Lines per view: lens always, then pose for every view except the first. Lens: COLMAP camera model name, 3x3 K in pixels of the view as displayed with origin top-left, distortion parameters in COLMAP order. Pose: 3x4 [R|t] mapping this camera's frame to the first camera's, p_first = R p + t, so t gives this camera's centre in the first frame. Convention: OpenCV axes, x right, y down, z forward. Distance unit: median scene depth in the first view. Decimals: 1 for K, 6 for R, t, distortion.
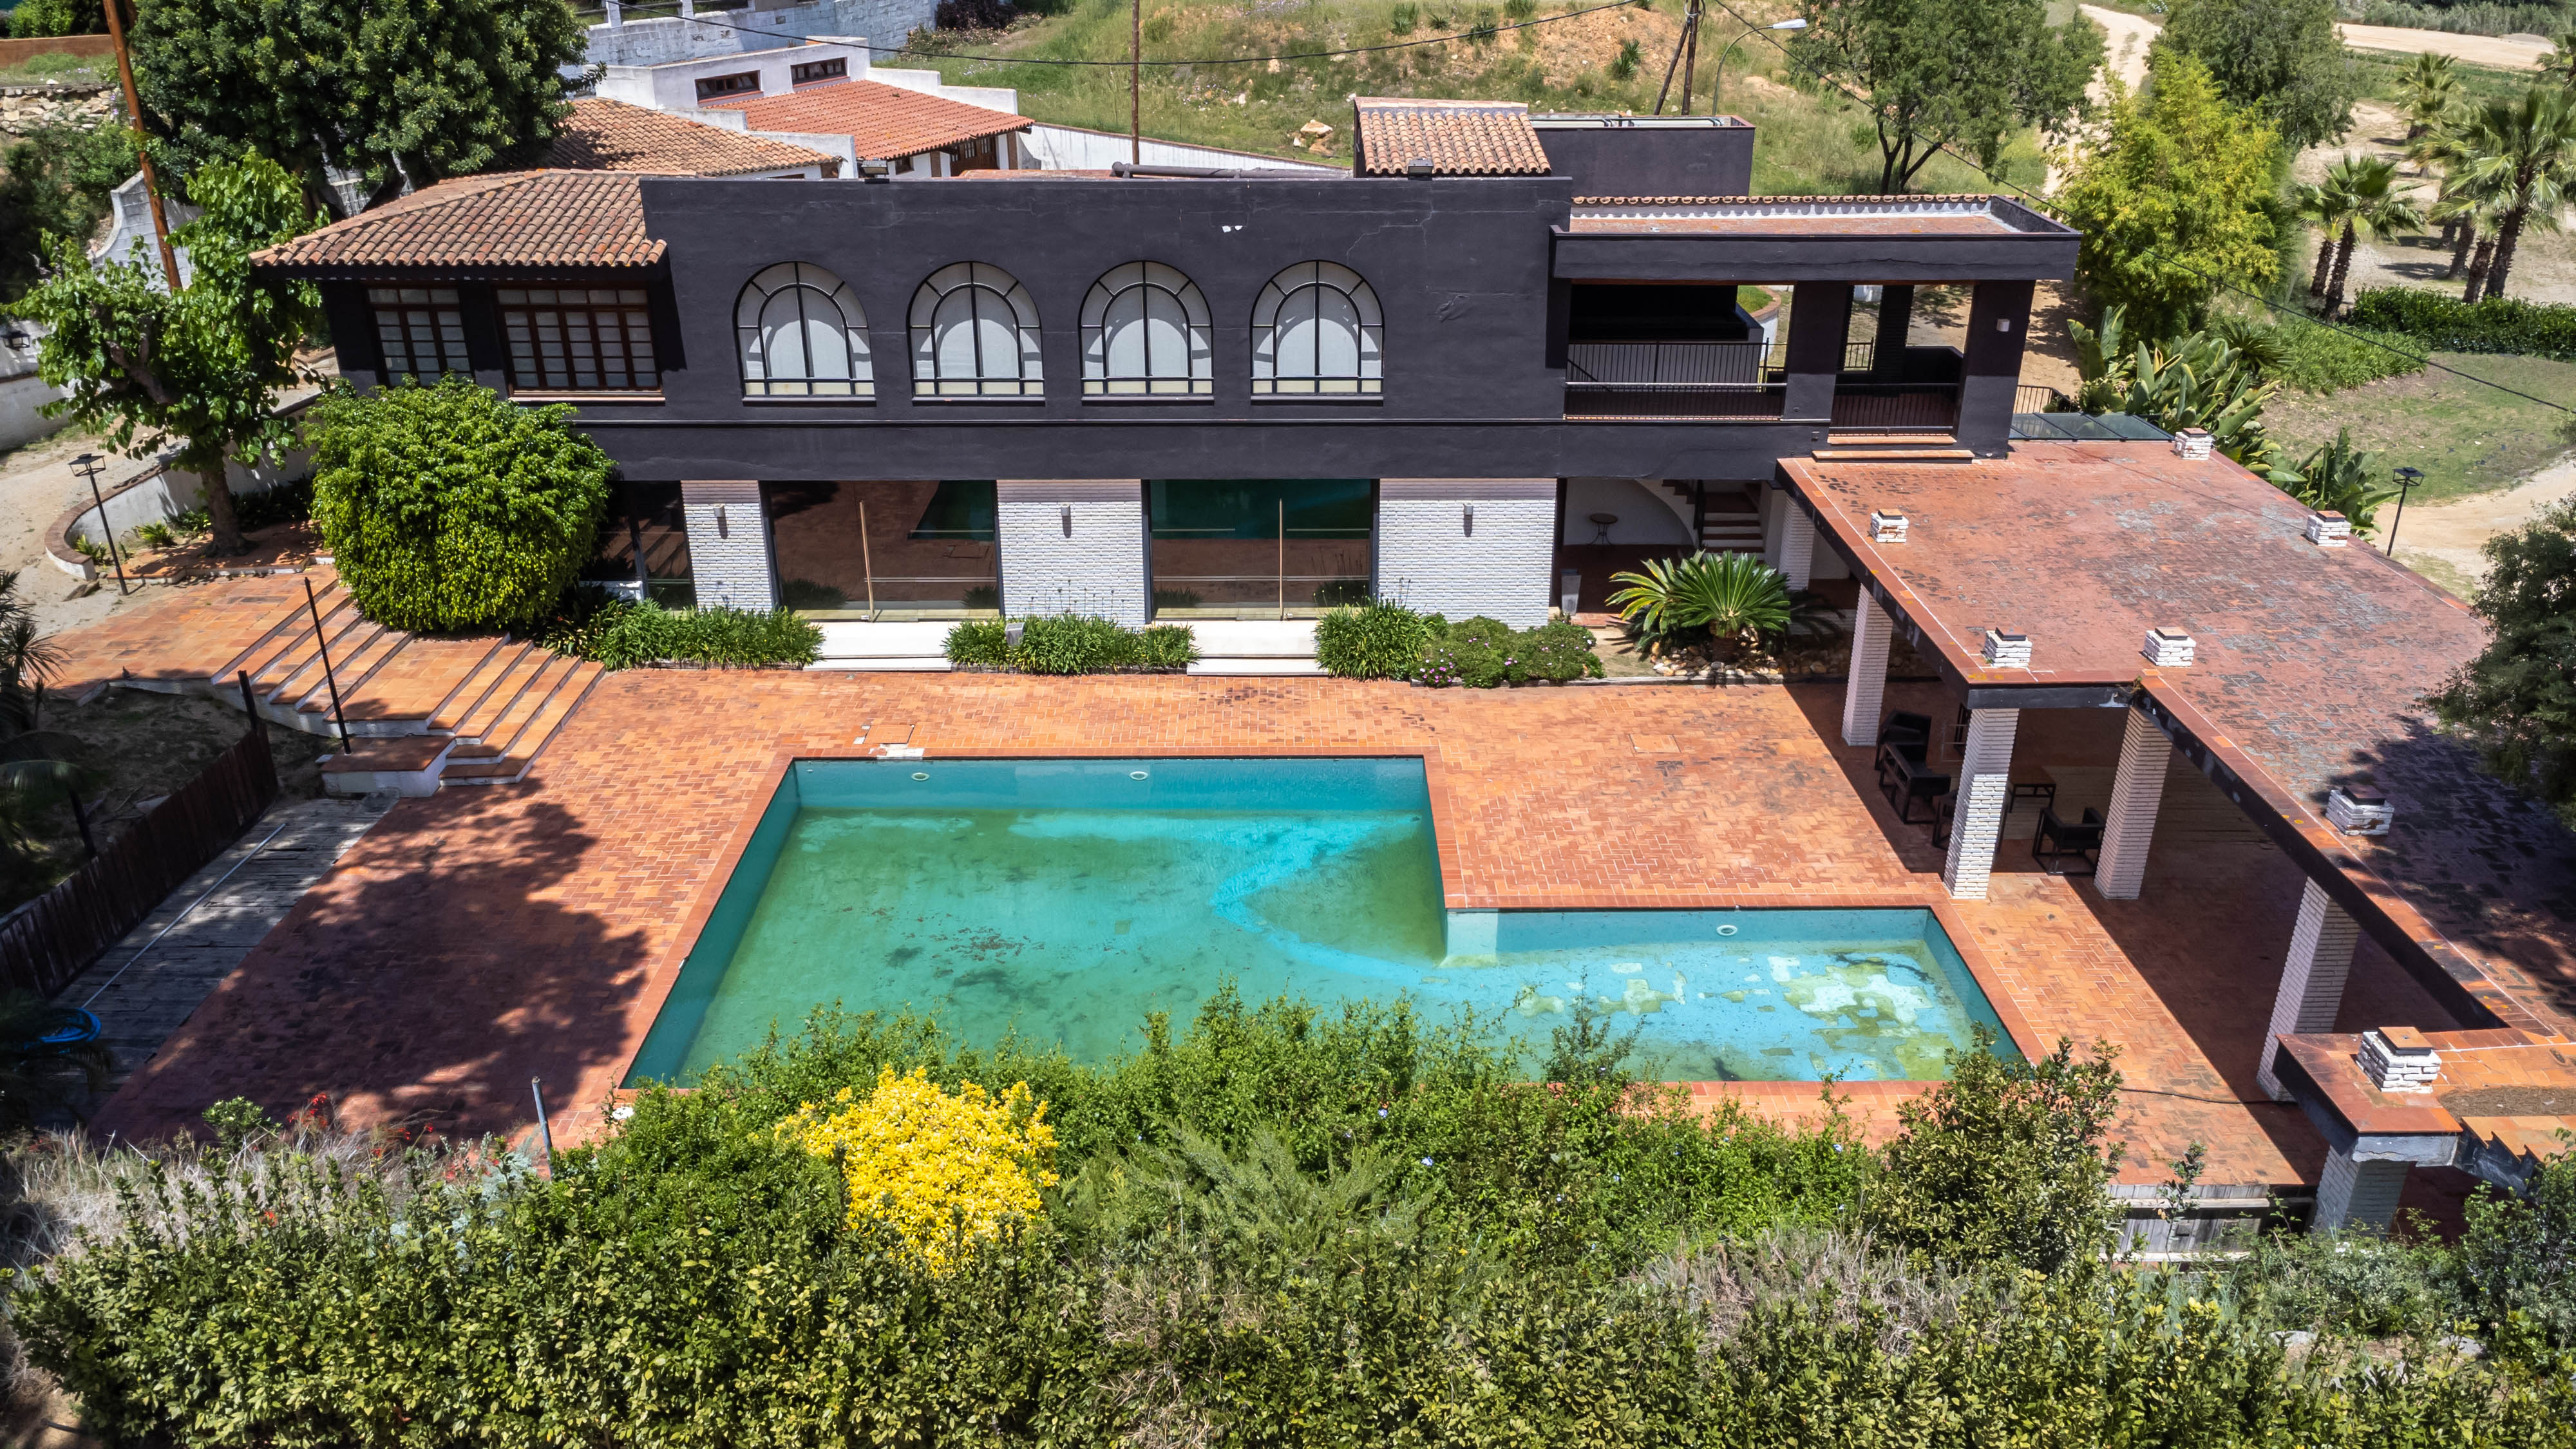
lens RADIAL K [[1897.7, 0, 1268.5], [0, 1897.7, 716.2], [0, 0, 1]] dist [0.030989, -0.039593]
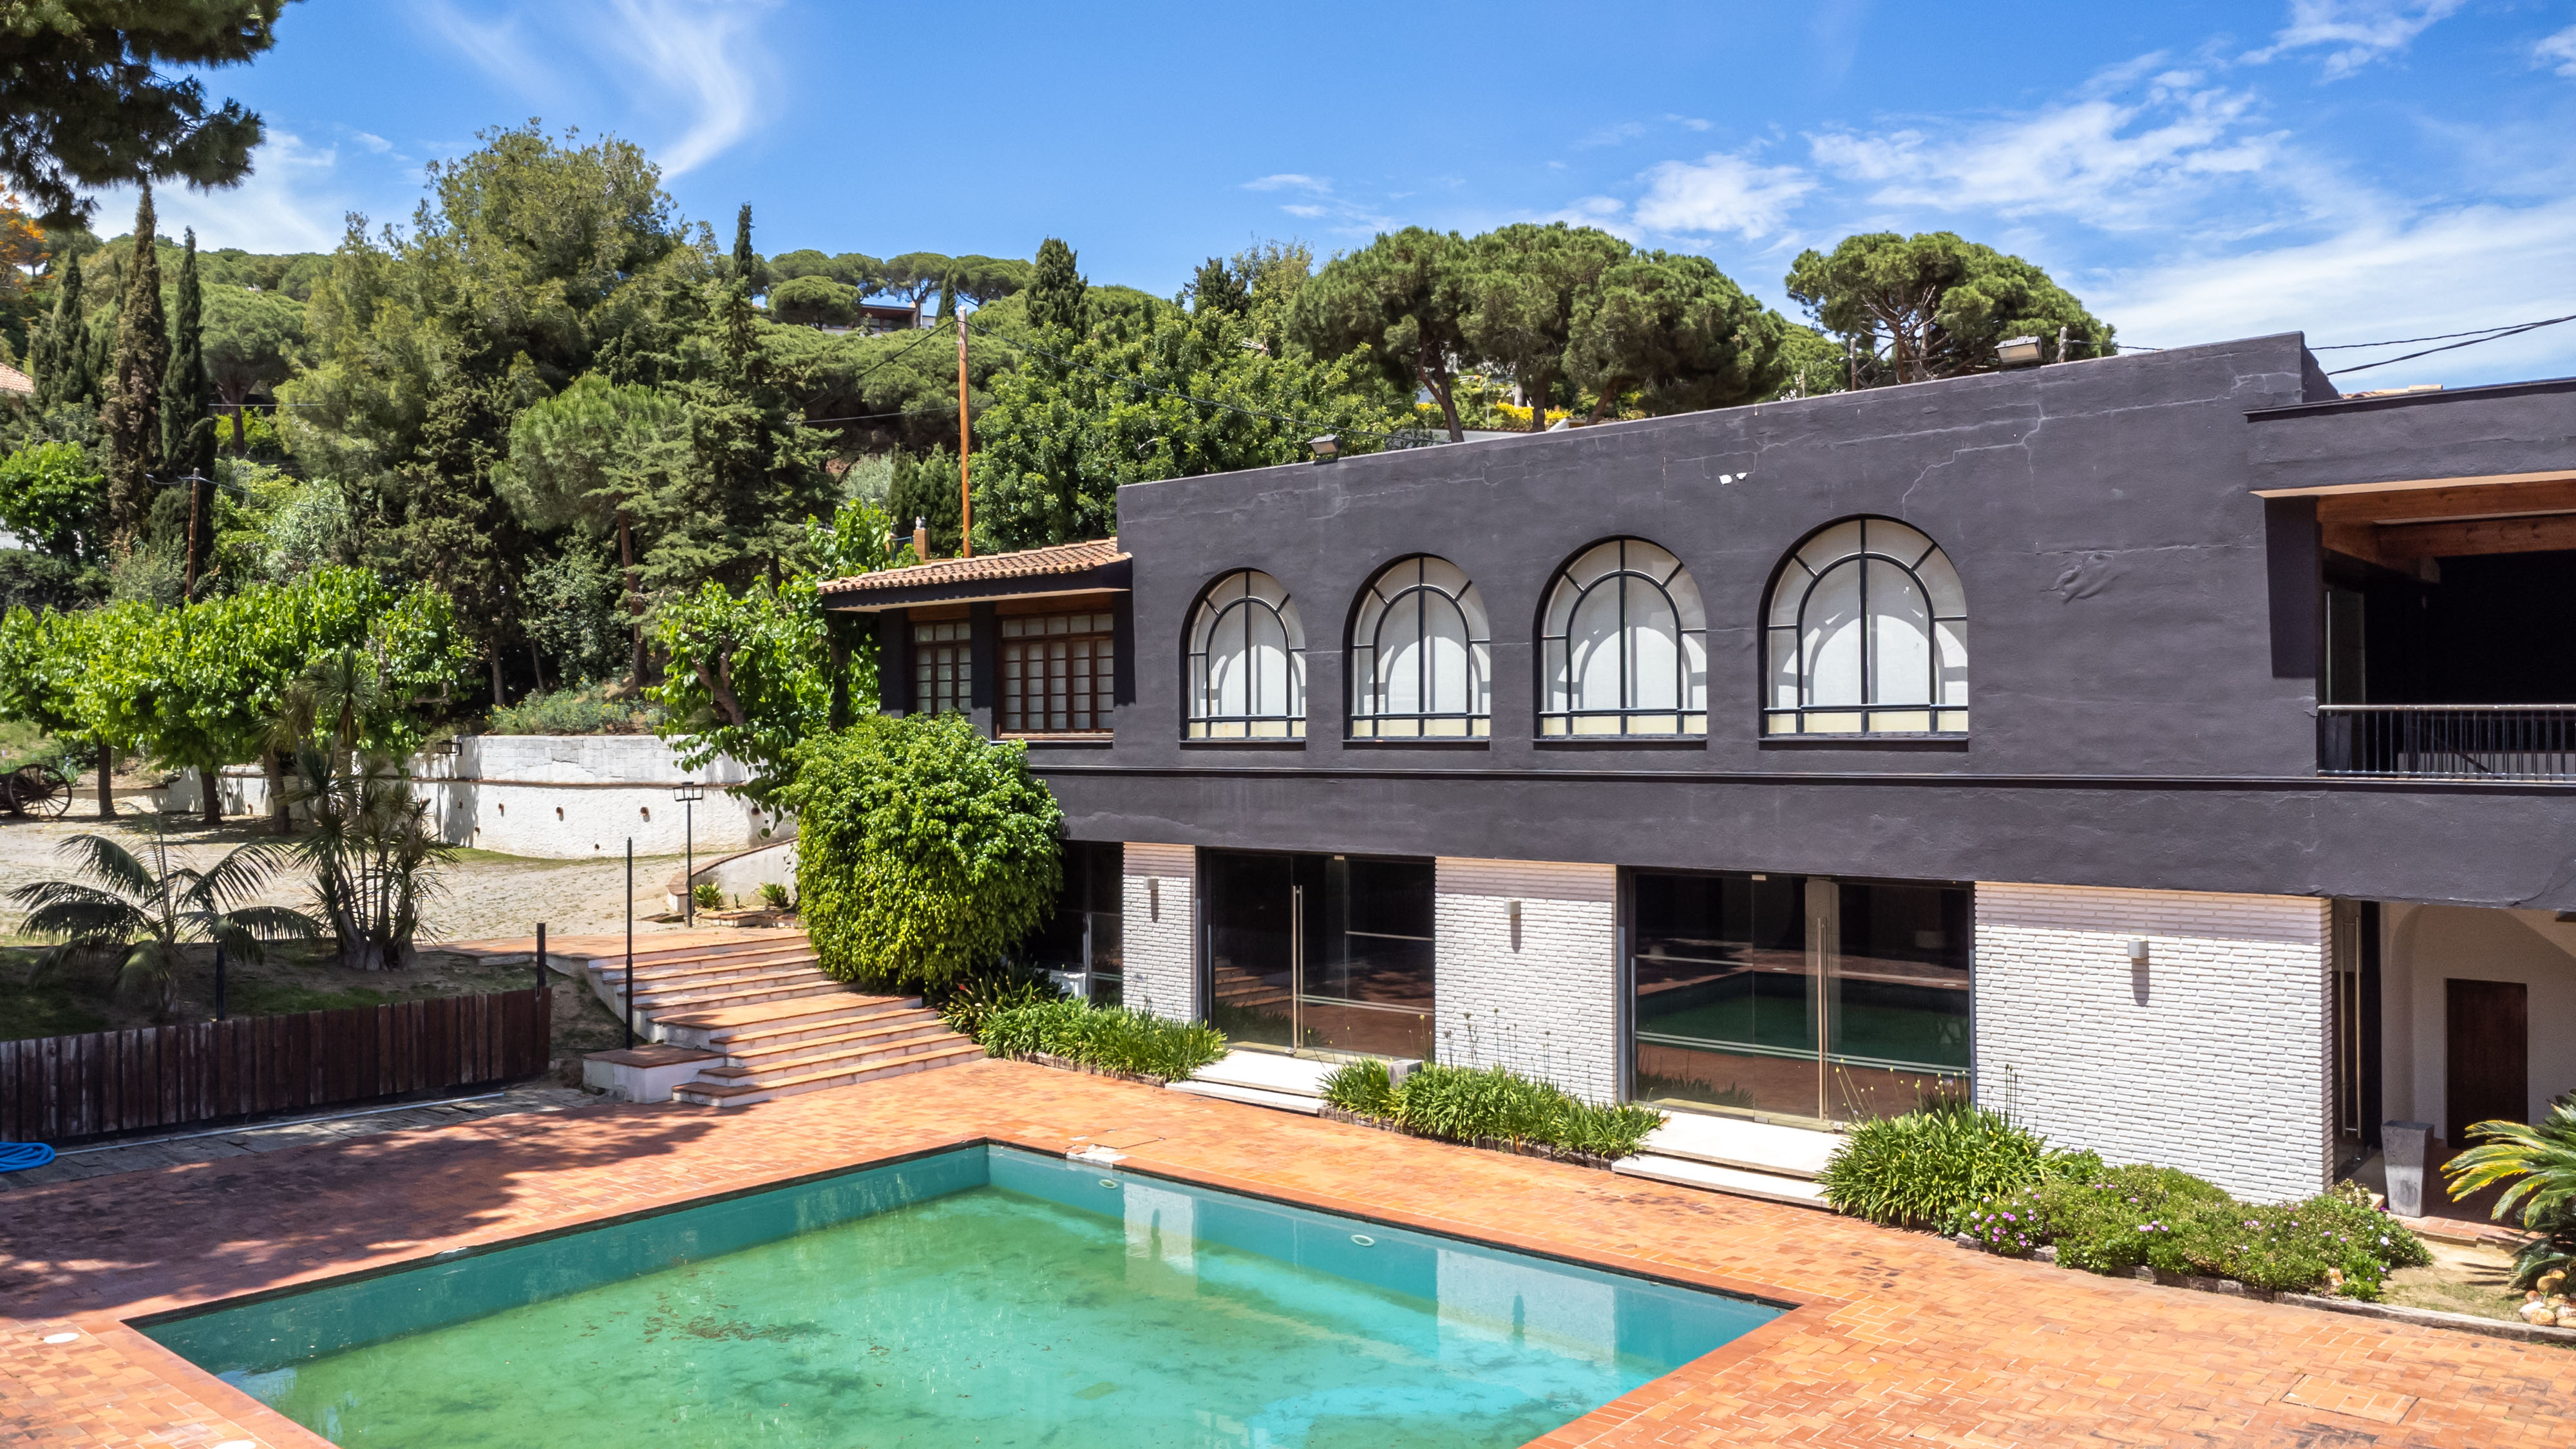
lens RADIAL K [[1897.7, 0, 1292.5], [0, 1897.7, 722.0], [0, 0, 1]] dist [0.030989, -0.039593]
pose [[0.750884, -0.011421, -0.660336, 0.290701], [-0.270792, 0.906616, -0.323605, 0.074409], [0.602366, 0.421803, 0.677670, 0.474127]]
